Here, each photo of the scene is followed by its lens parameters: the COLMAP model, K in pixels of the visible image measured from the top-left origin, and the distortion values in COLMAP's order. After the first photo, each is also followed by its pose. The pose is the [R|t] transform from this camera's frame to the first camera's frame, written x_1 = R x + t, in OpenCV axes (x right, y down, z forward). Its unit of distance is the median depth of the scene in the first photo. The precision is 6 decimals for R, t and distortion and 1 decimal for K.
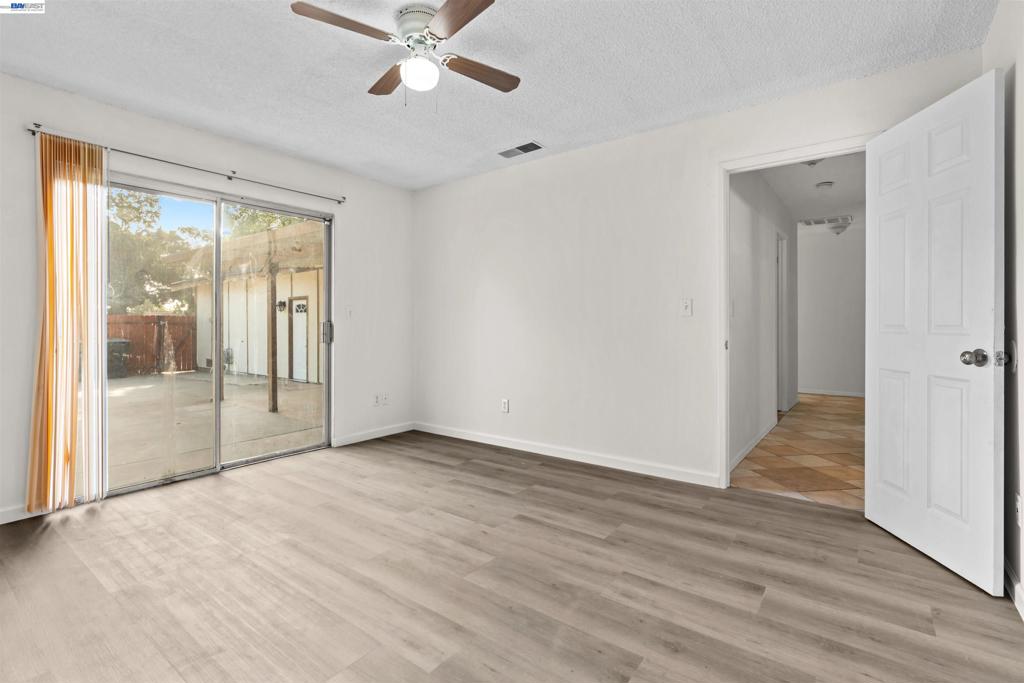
lens RADIAL K [[467.1, 0, 513.6], [0, 467.1, 323.1], [0, 0, 1]] dist [-0.003168, 0.000133]
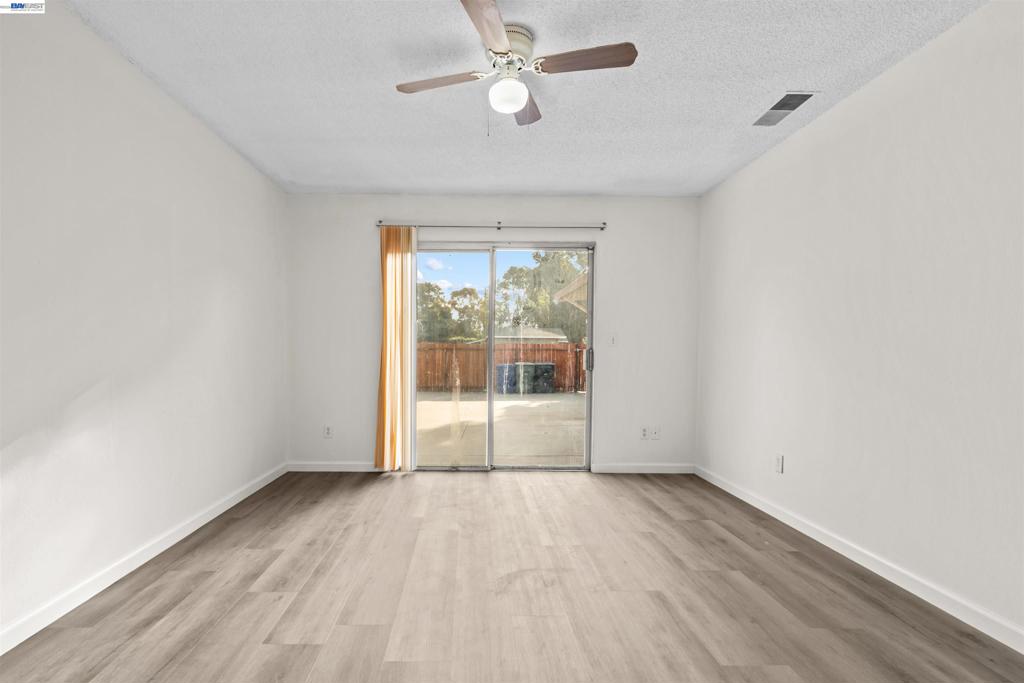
lens RADIAL K [[498.6, 0, 509.4], [0, 498.6, 363.8], [0, 0, 1]] dist [-0.000216, 0.000378]
pose [[0.622879, 0.026259, -0.781877, 0.418800], [-0.005837, 0.999565, 0.028920, -0.001379], [0.782297, -0.013450, 0.622761, 0.224992]]
